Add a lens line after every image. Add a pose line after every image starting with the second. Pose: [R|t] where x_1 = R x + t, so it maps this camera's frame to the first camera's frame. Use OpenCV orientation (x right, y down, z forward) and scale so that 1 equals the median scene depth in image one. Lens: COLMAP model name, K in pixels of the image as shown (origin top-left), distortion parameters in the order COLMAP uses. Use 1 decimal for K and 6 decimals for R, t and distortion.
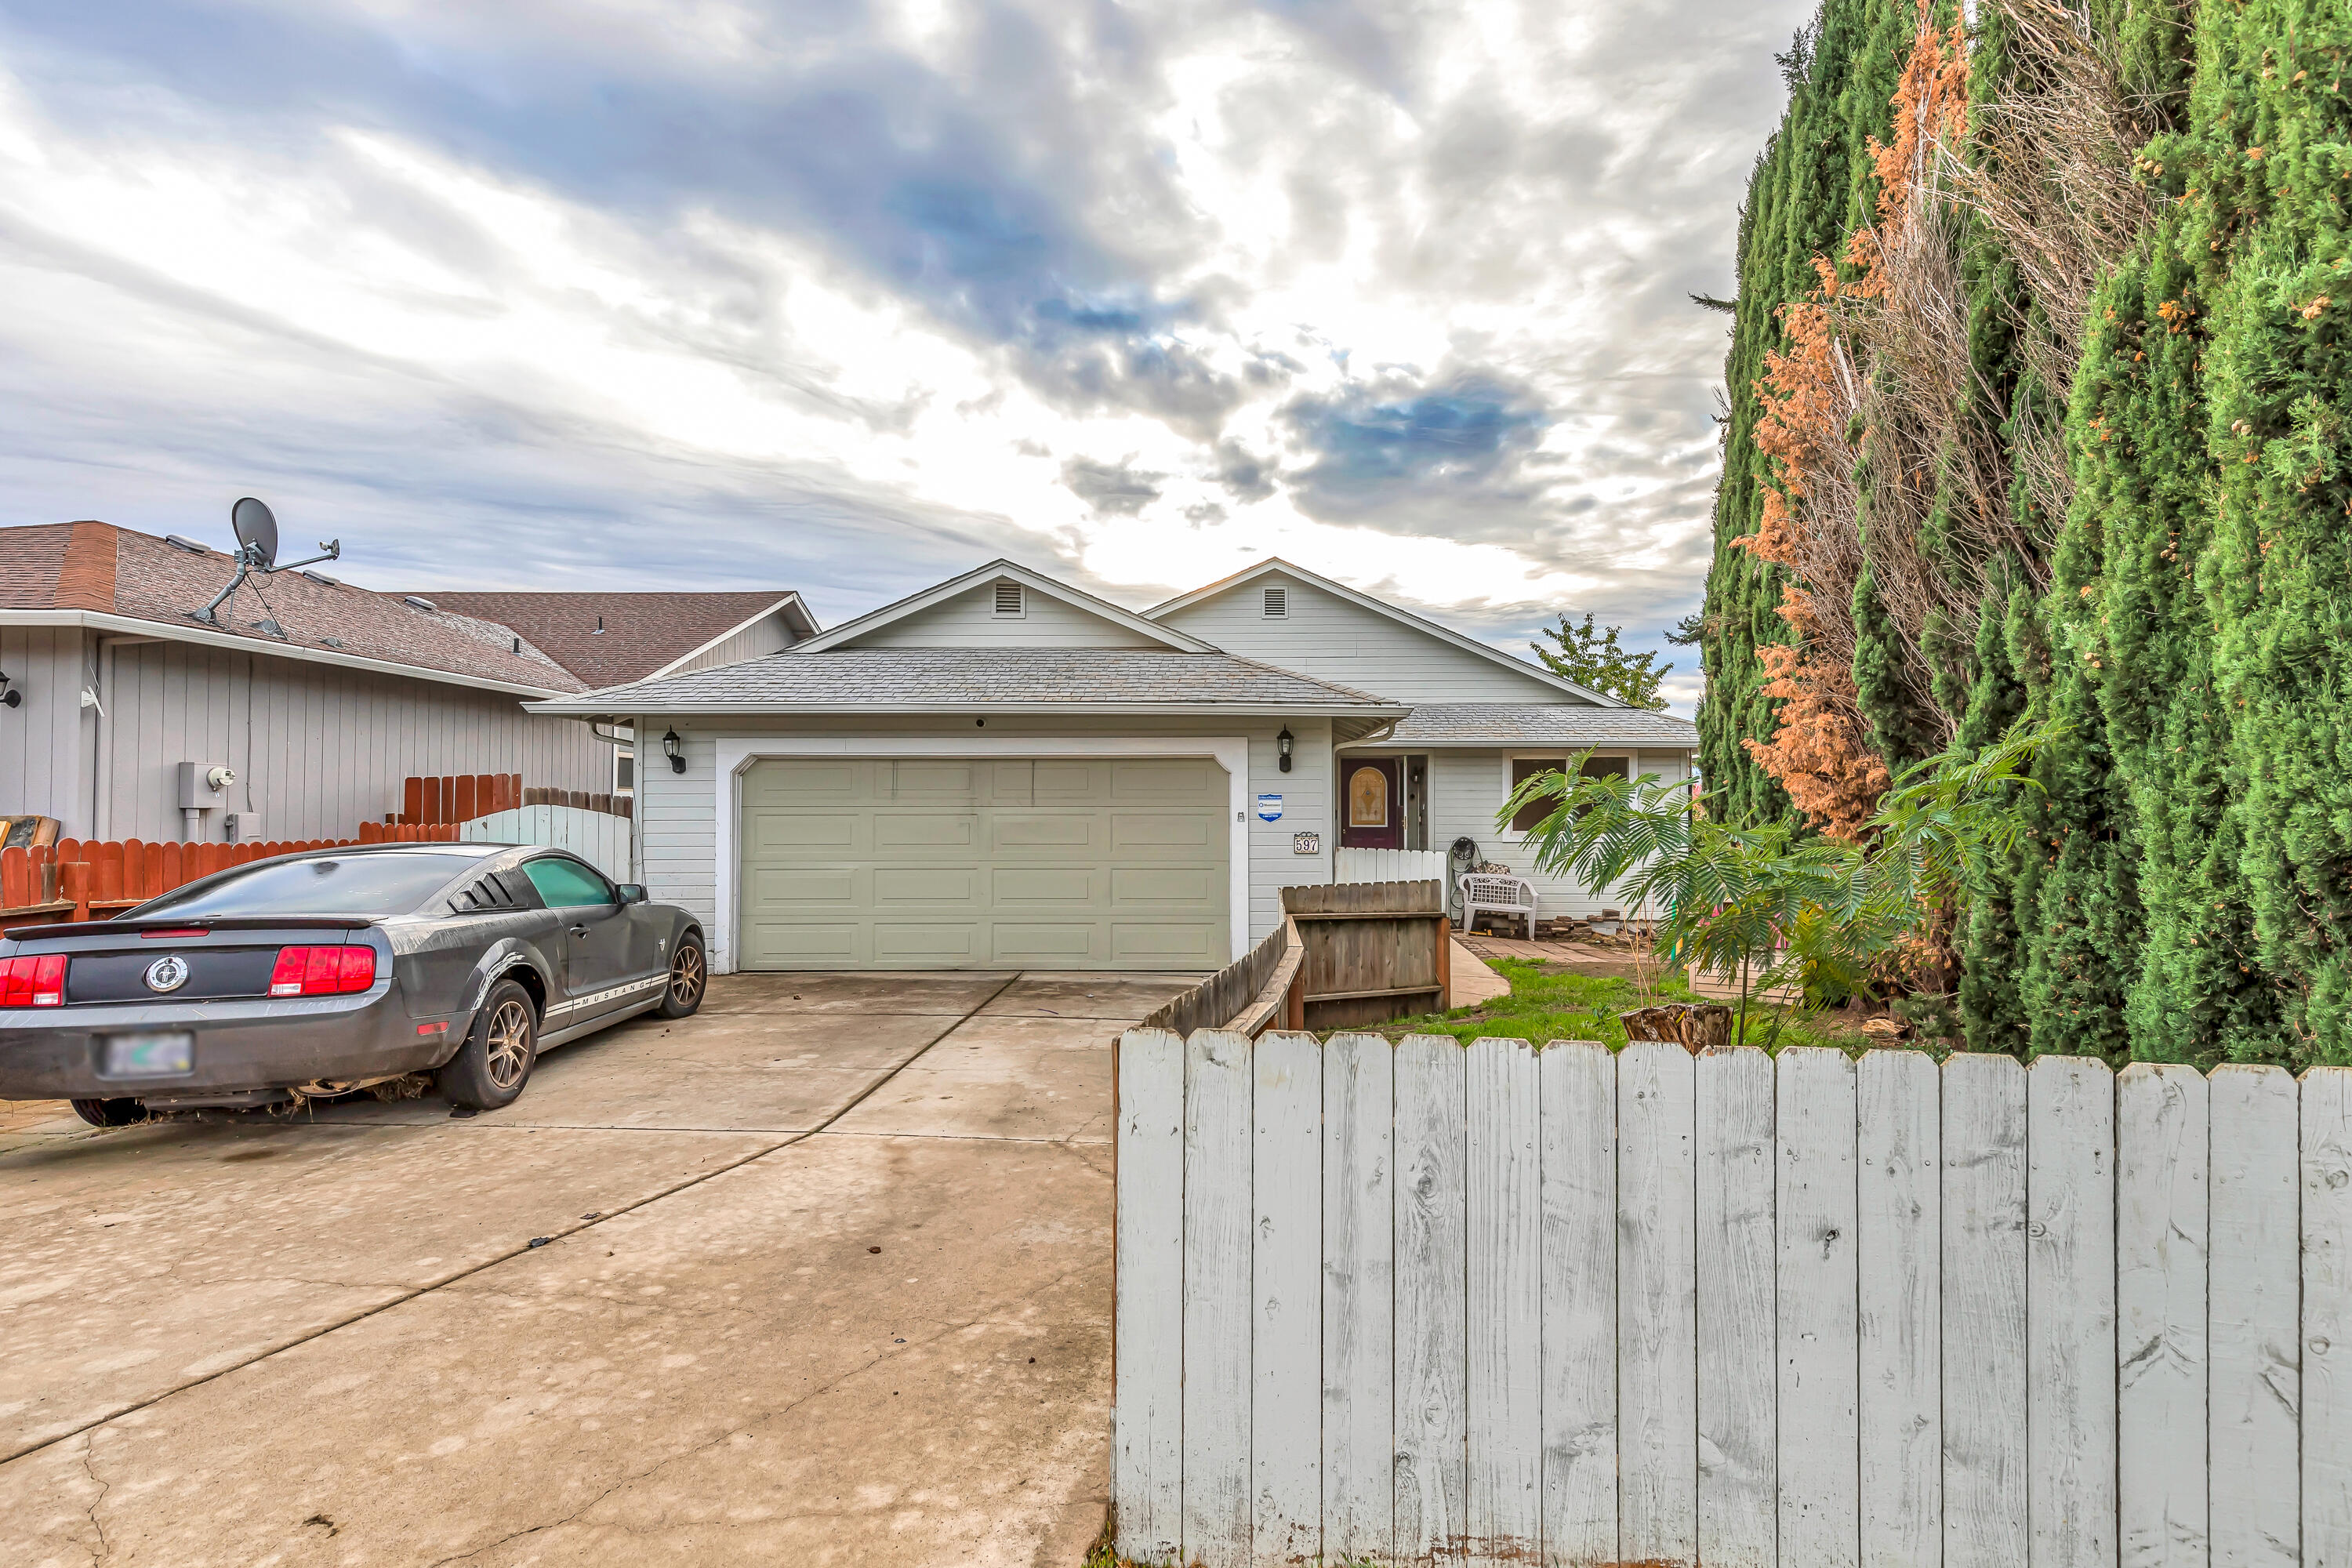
lens RADIAL K [[1075.6, 0, 1178.0], [0, 1075.6, 815.5], [0, 0, 1]] dist [0.005069, 0.000128]
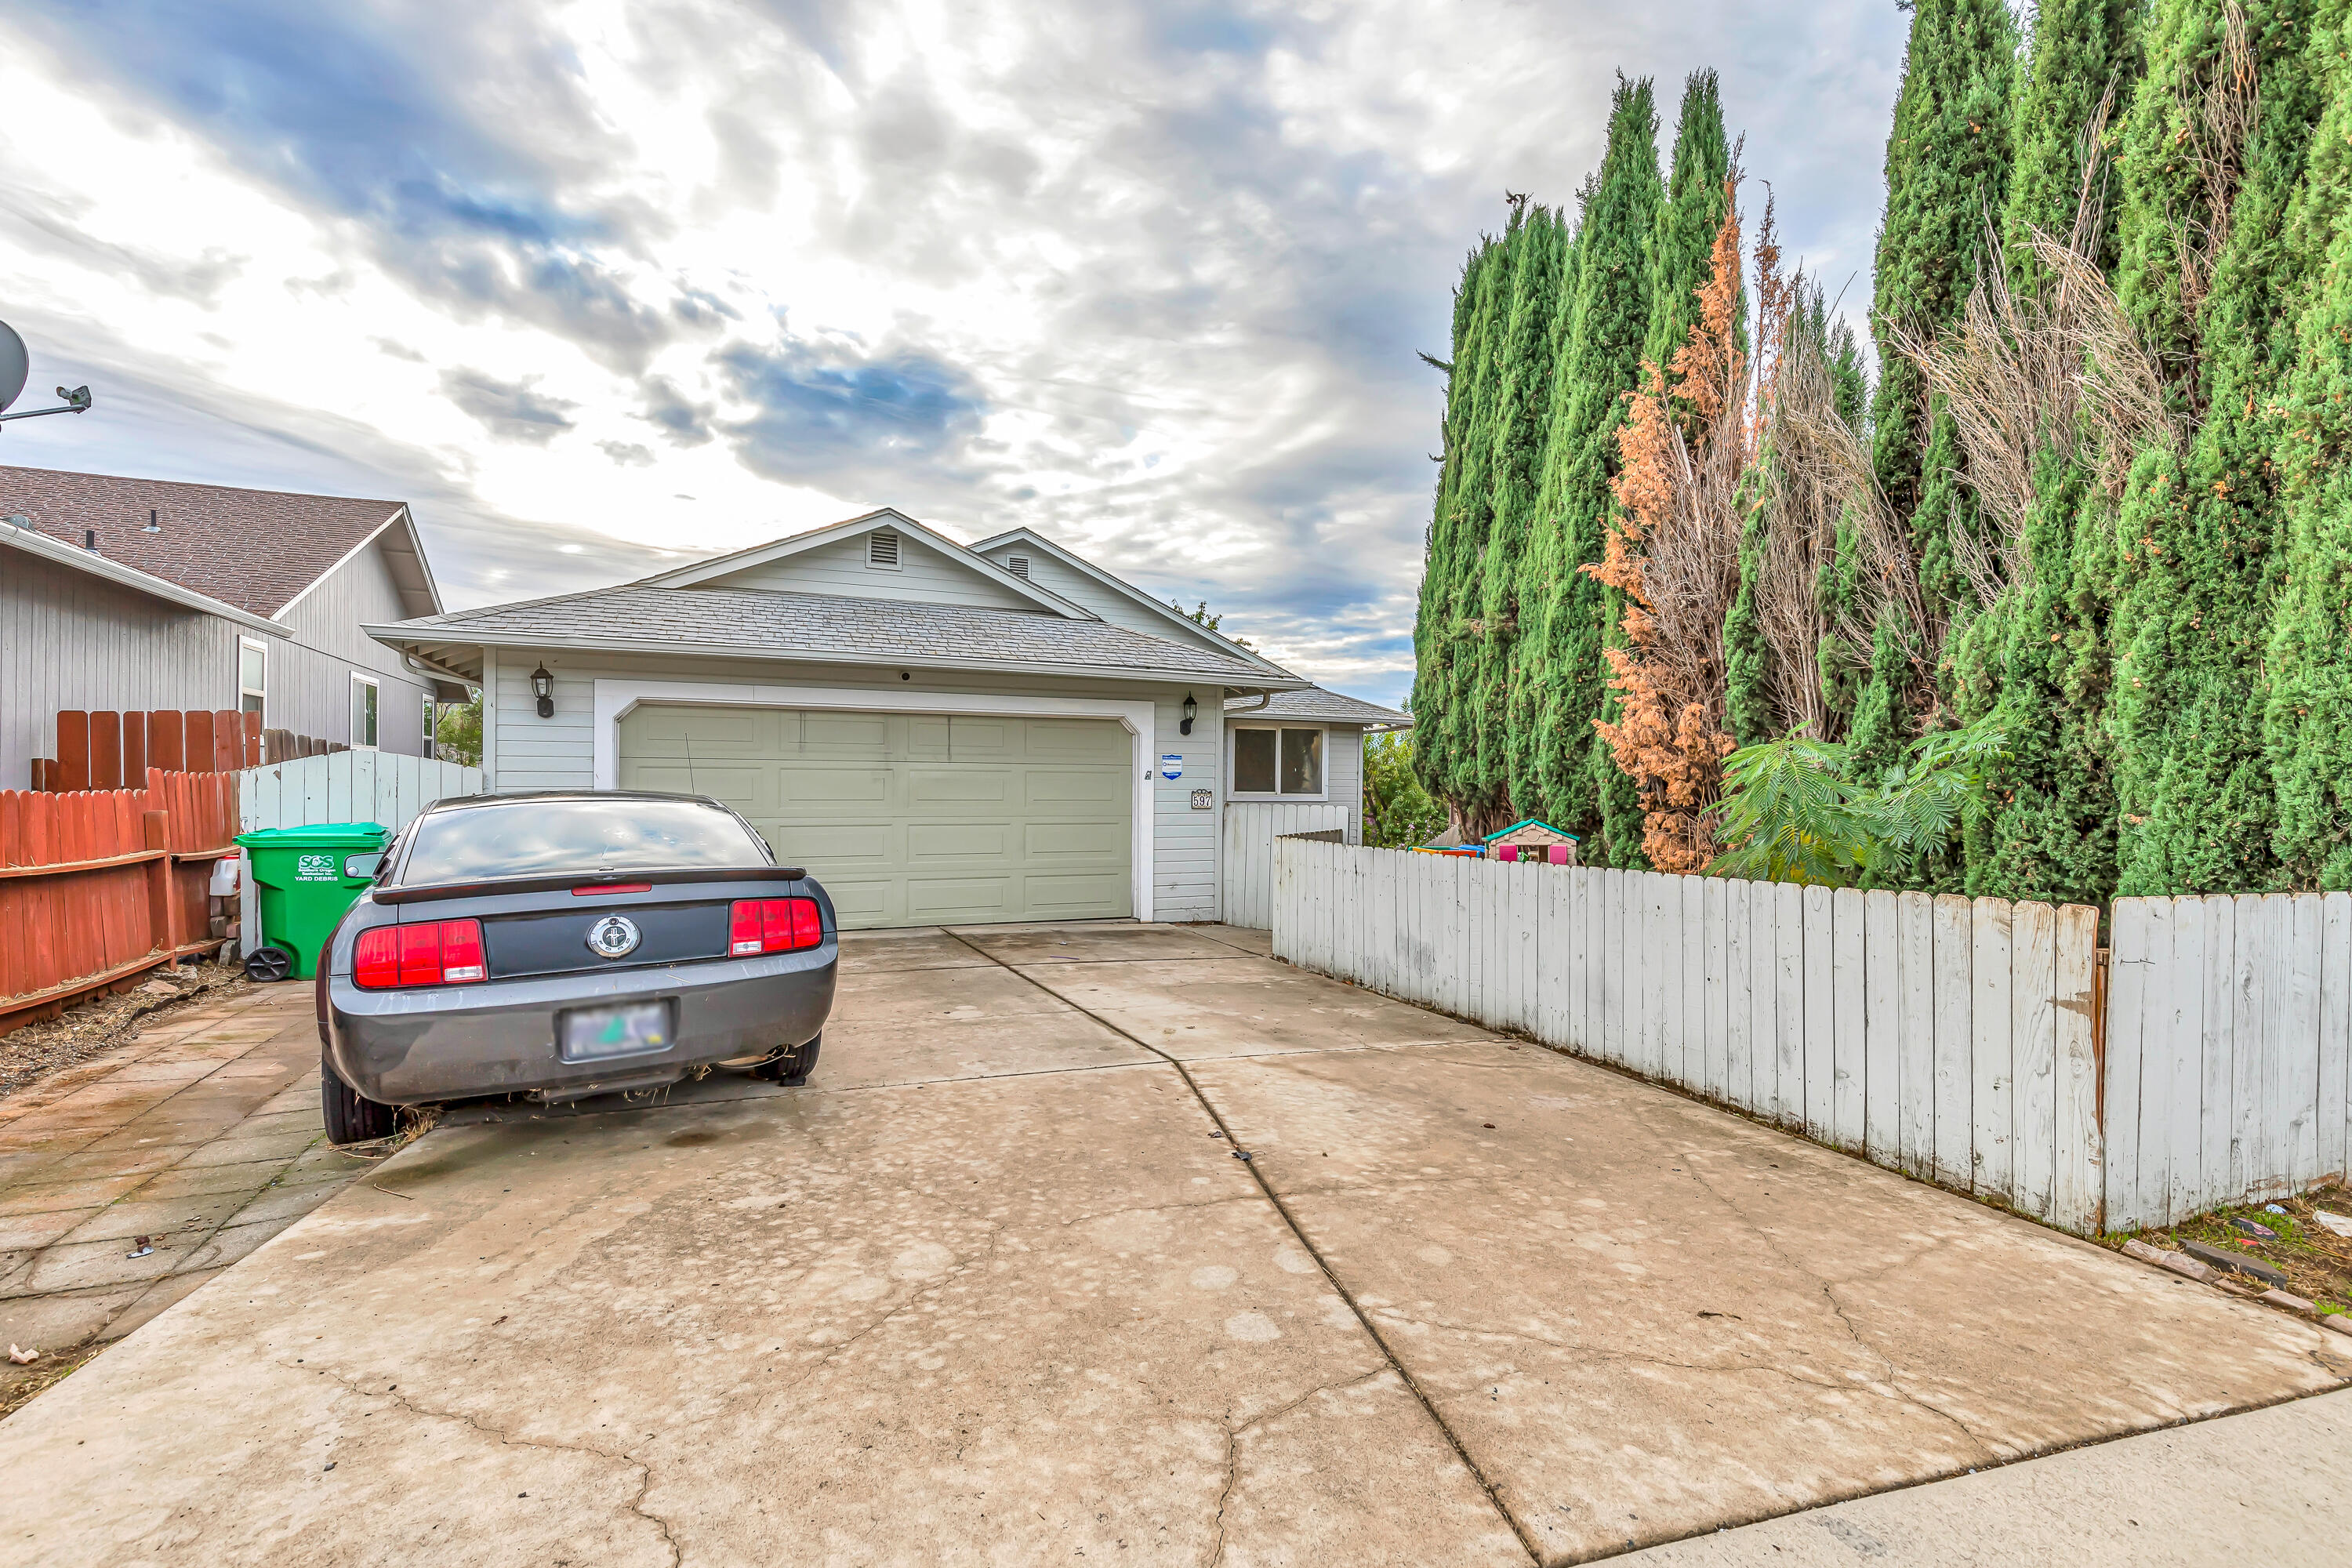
lens RADIAL K [[1061.4, 0, 1097.9], [0, 1061.4, 865.4], [0, 0, 1]] dist [0.016590, -0.008674]
pose [[0.916970, -0.022009, 0.398349, -0.778043], [-0.009090, 0.997066, 0.076011, 0.020753], [-0.398853, -0.073321, 0.914079, 0.079981]]
